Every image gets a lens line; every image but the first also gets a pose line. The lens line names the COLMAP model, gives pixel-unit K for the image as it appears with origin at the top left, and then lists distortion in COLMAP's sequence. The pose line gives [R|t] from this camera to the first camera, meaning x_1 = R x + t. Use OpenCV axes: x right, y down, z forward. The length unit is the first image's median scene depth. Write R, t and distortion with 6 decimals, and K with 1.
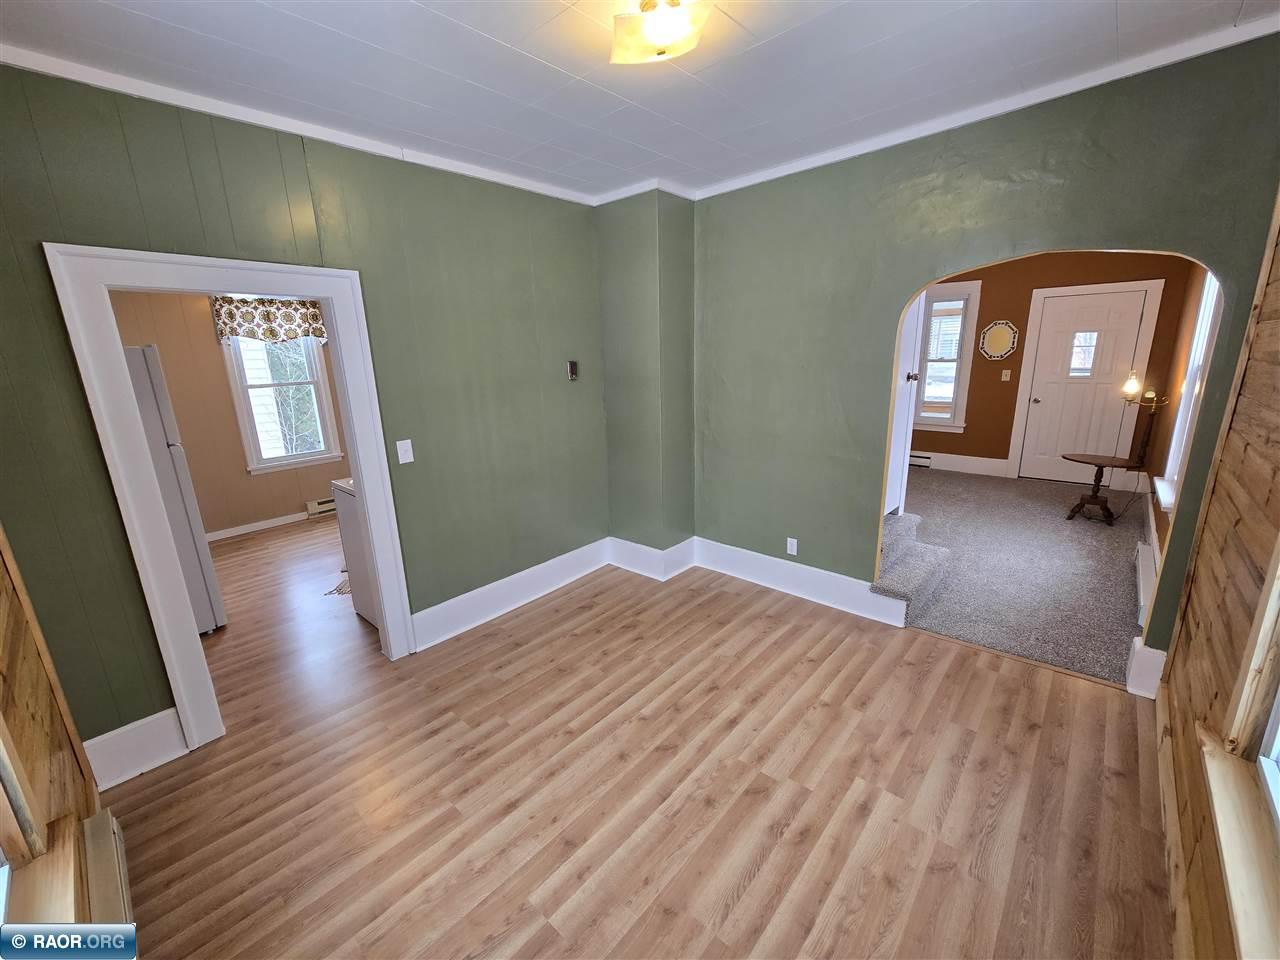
lens RADIAL K [[522.0, 0, 639.0], [0, 522.0, 480.6], [0, 0, 1]] dist [-0.001300, -0.000985]
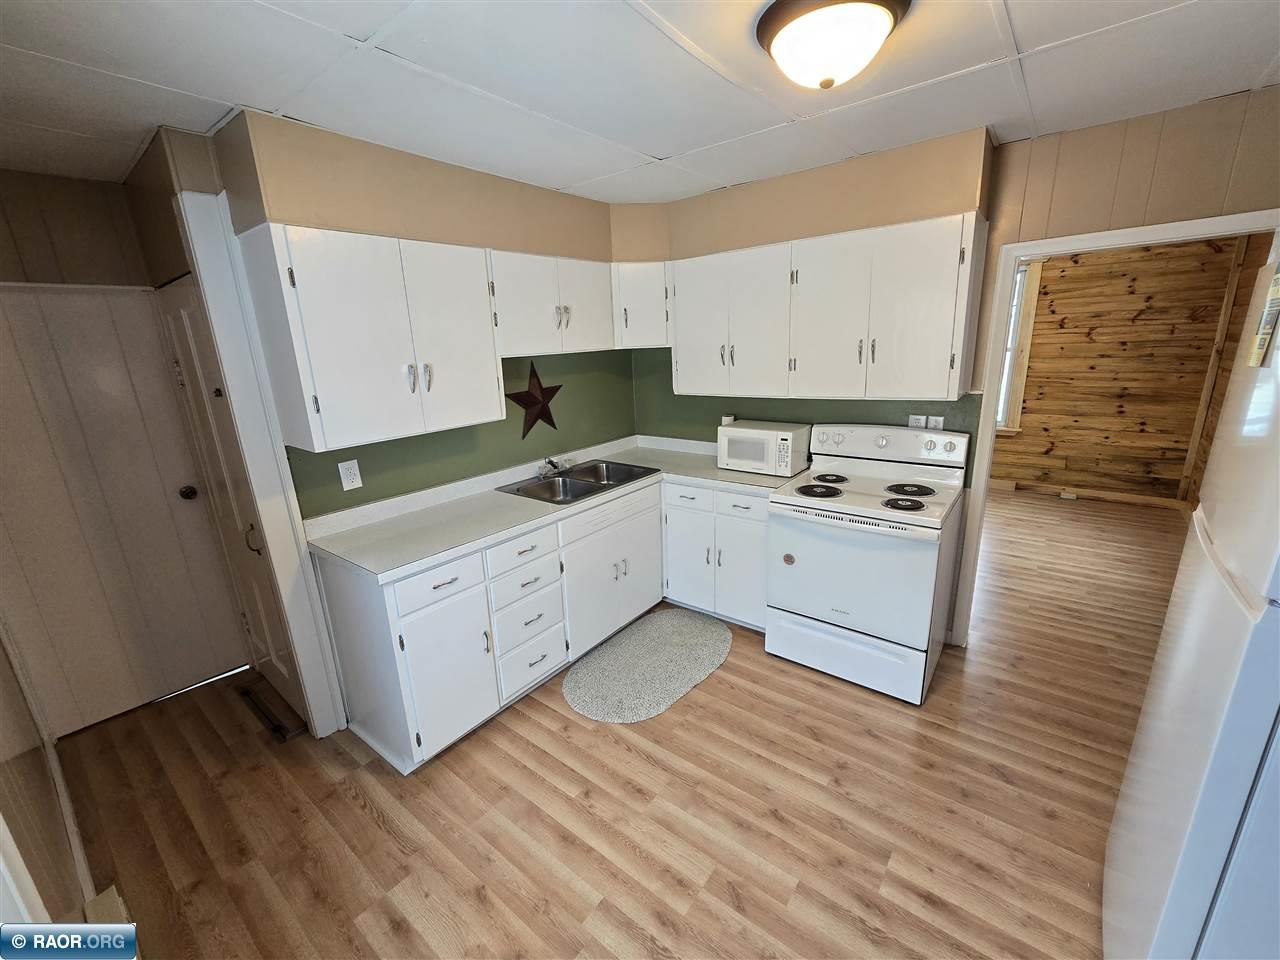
lens RADIAL K [[522.0, 0, 639.0], [0, 522.0, 480.6], [0, 0, 1]] dist [-0.001300, -0.000985]
pose [[-0.067230, -0.233406, 0.970052, -0.797361], [0.290432, 0.925571, 0.242832, -0.208073], [-0.954531, 0.298060, 0.005562, 0.908049]]
